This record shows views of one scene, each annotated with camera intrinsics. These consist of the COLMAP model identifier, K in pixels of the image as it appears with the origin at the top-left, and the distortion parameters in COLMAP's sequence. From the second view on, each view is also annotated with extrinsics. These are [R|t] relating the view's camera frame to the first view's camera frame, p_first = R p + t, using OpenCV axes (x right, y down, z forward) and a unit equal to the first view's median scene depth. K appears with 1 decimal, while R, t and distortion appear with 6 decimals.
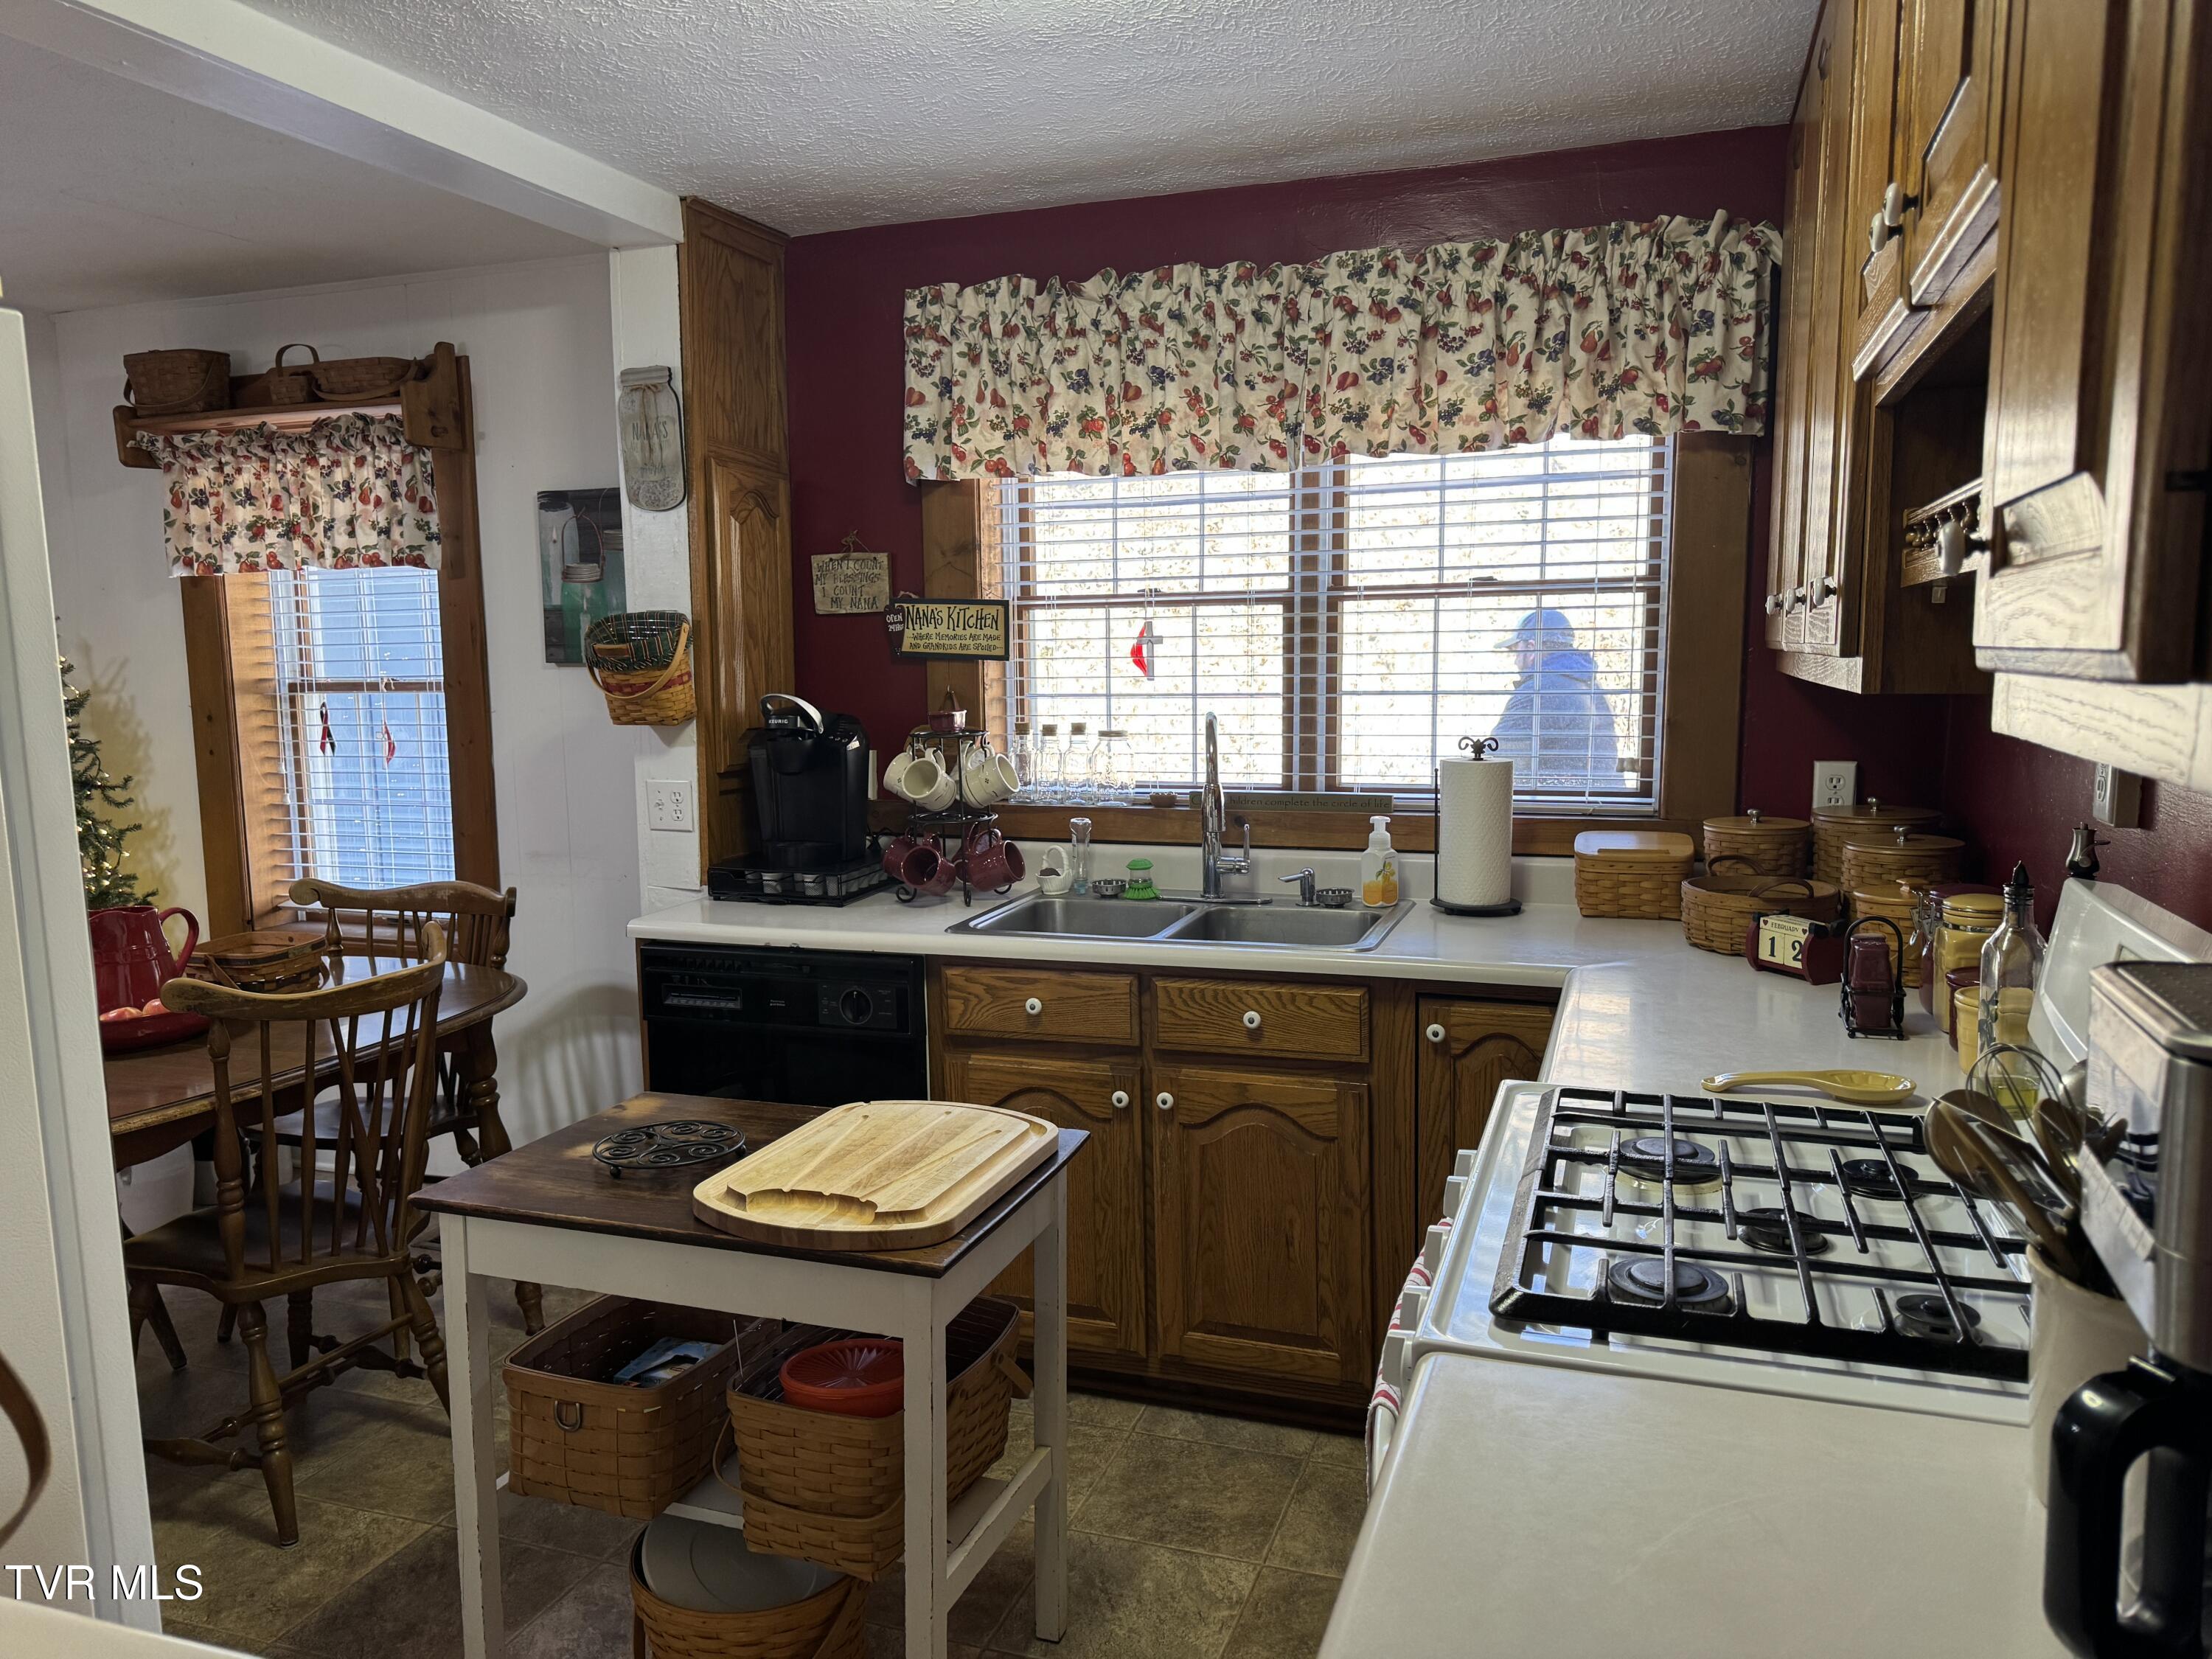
lens RADIAL K [[1561.1, 0, 1124.0], [0, 1561.1, 859.2], [0, 0, 1]] dist [0.074615, -0.066363]
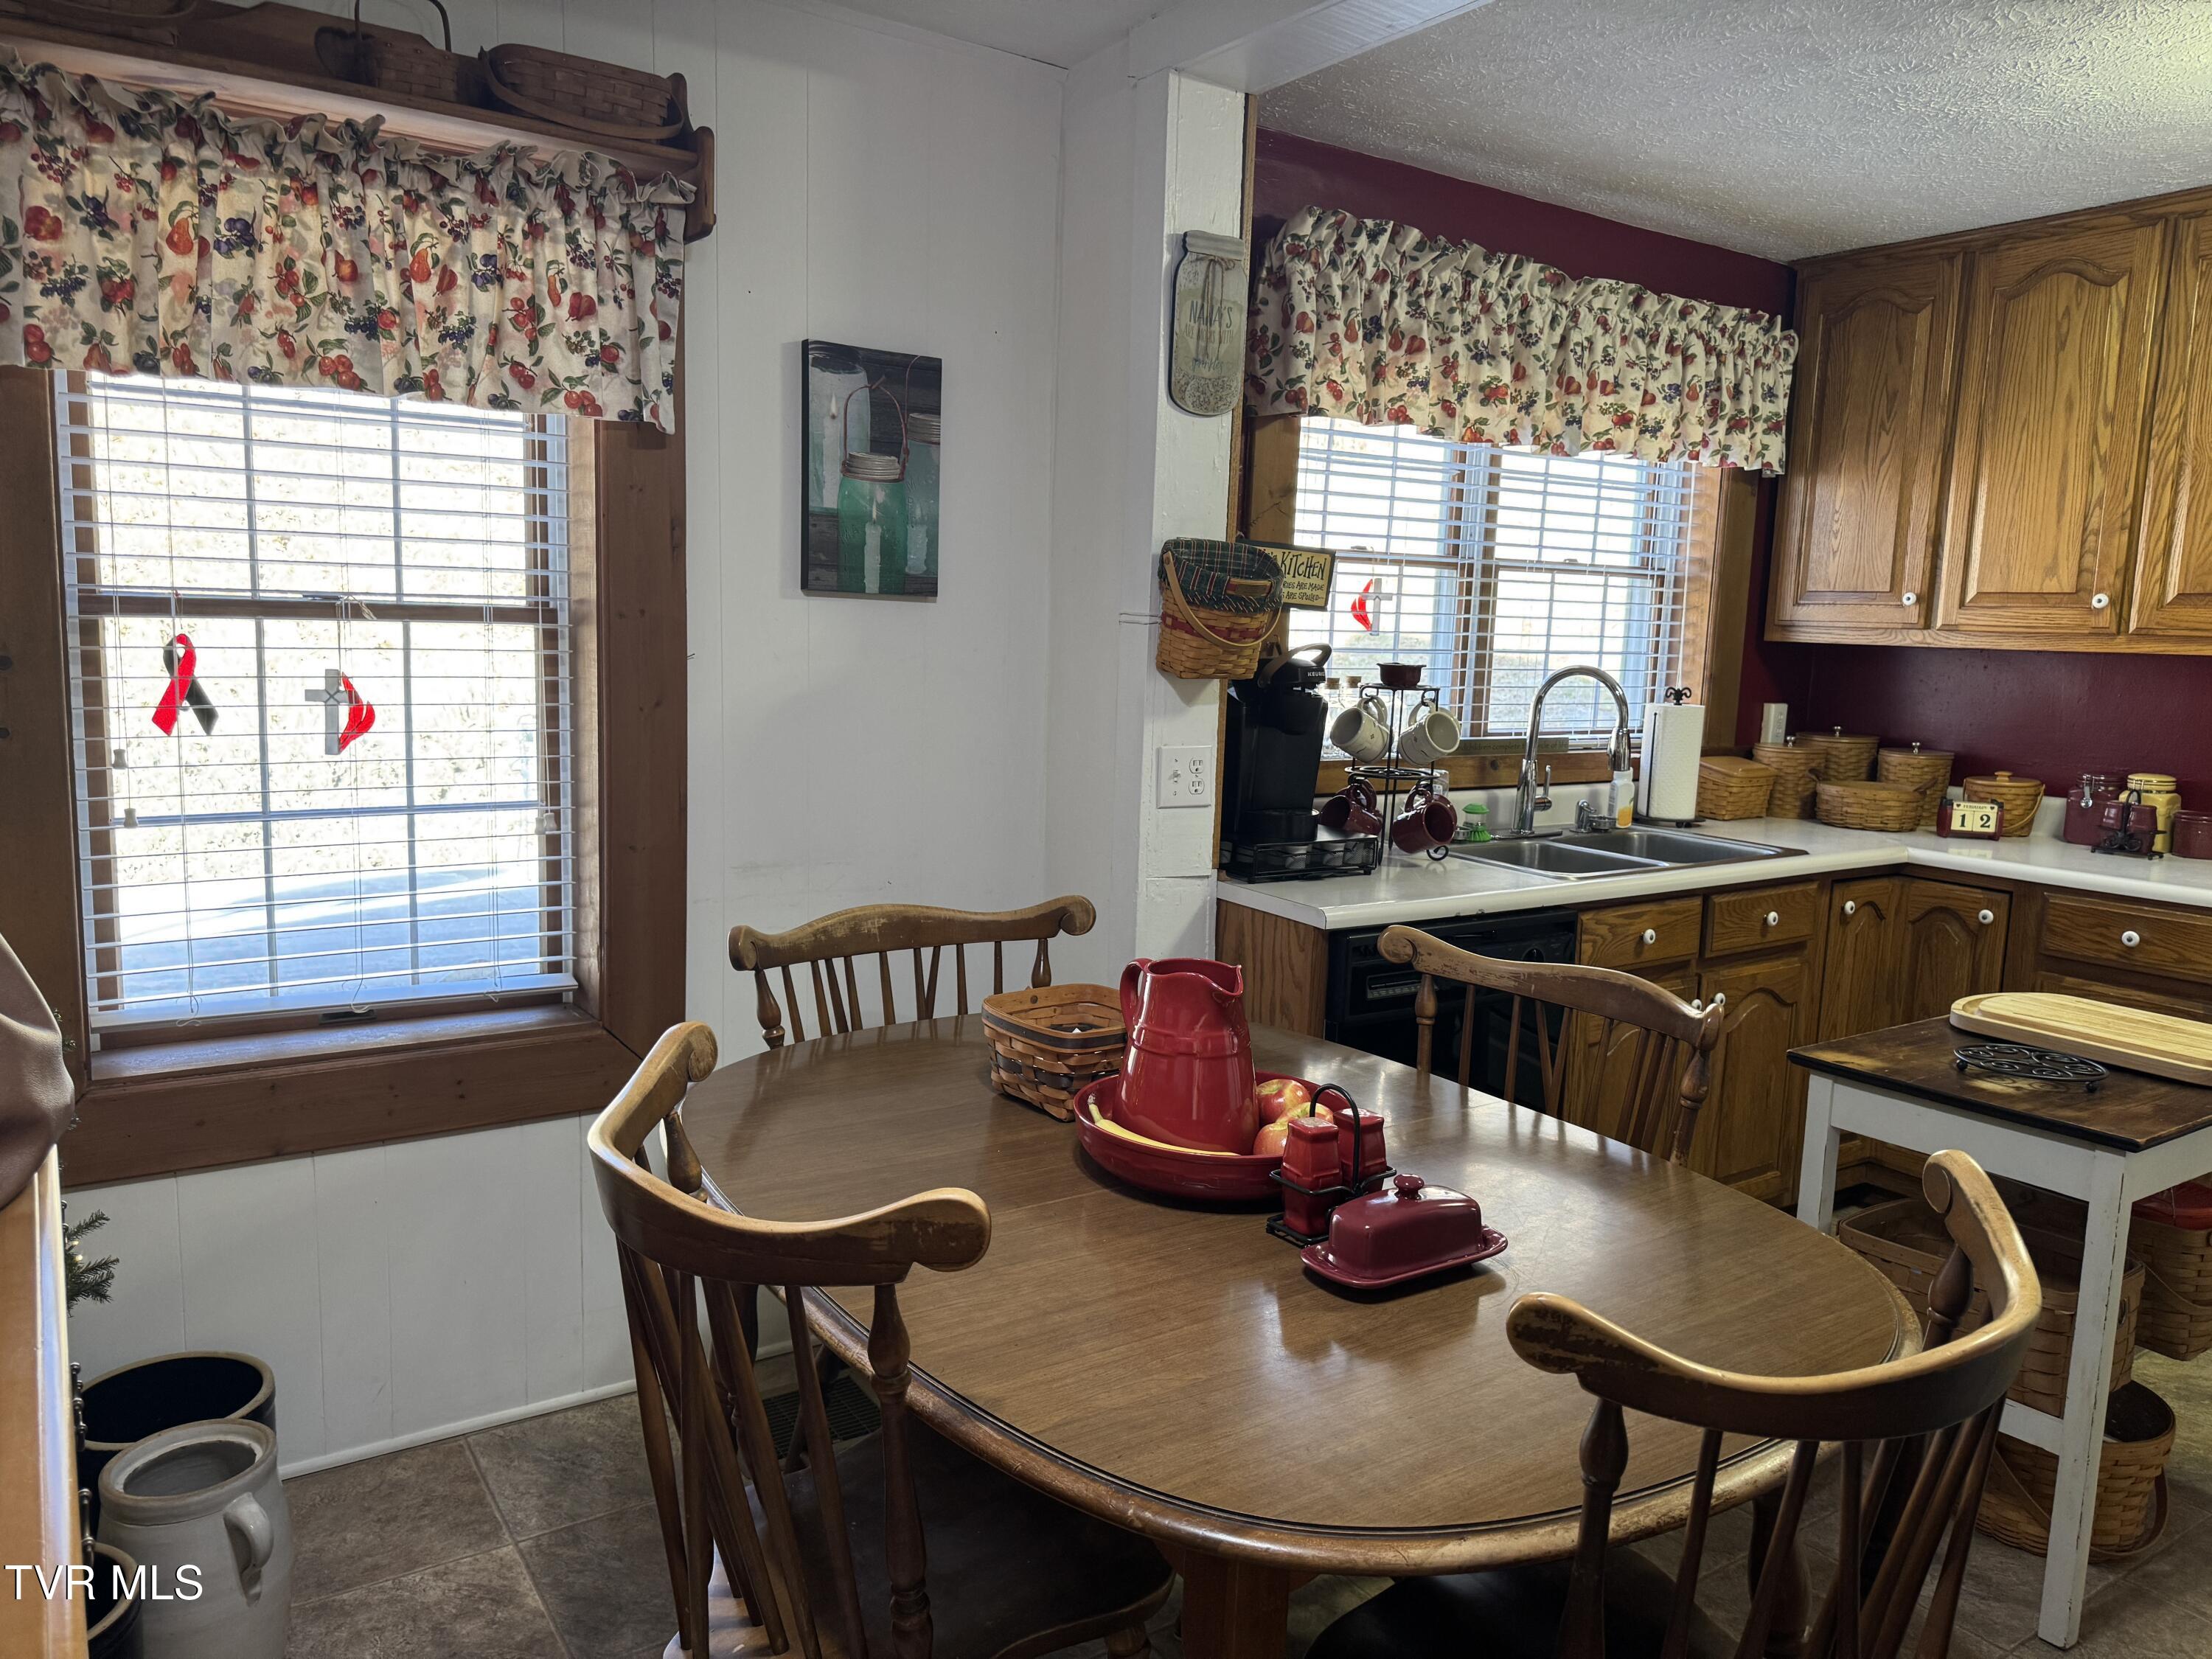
lens RADIAL K [[1569.2, 0, 1088.5], [0, 1569.2, 855.5], [0, 0, 1]] dist [0.078827, -0.100327]
pose [[0.586520, -0.088122, 0.805127, -0.987758], [0.067079, 0.995934, 0.060139, -0.045753], [-0.807152, 0.018734, 0.590046, 0.556091]]
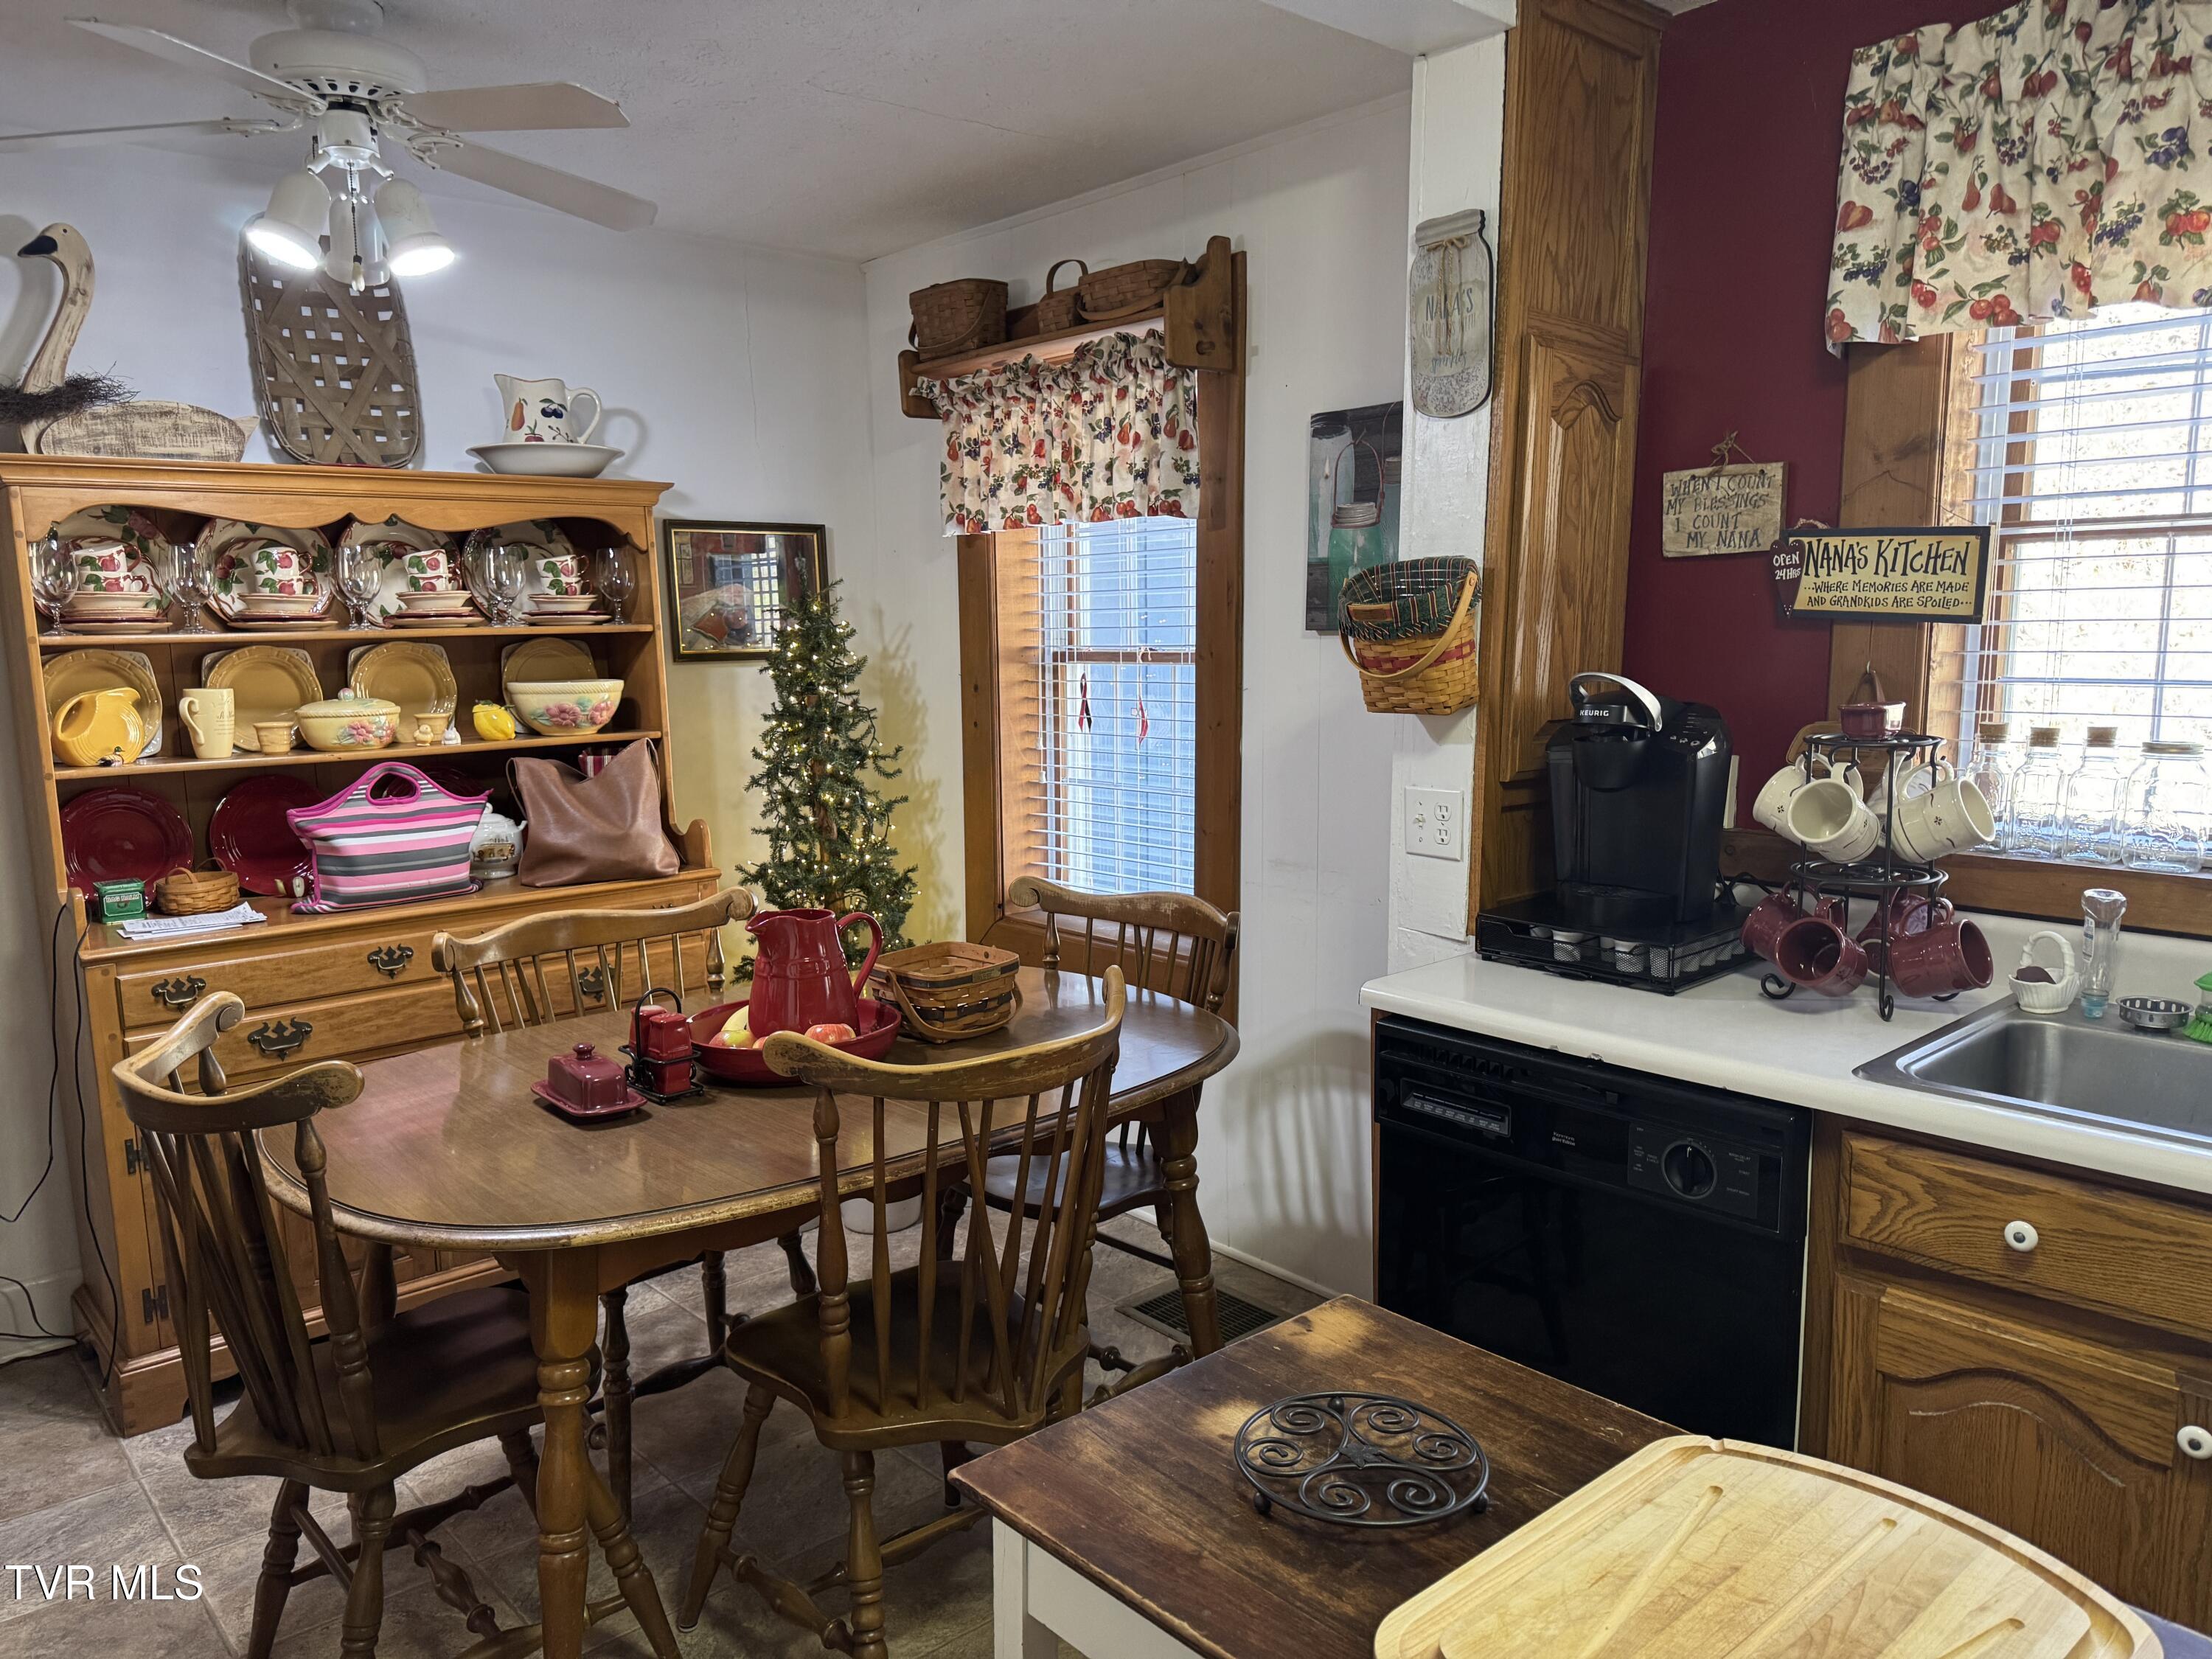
lens RADIAL K [[1569.2, 0, 1102.9], [0, 1569.2, 843.6], [0, 0, 1]] dist [0.078827, -0.100327]
pose [[0.870897, 0.072588, -0.486076, -0.065225], [-0.067822, 0.997321, 0.027417, -0.034111], [0.486763, 0.009089, 0.873487, 0.280836]]
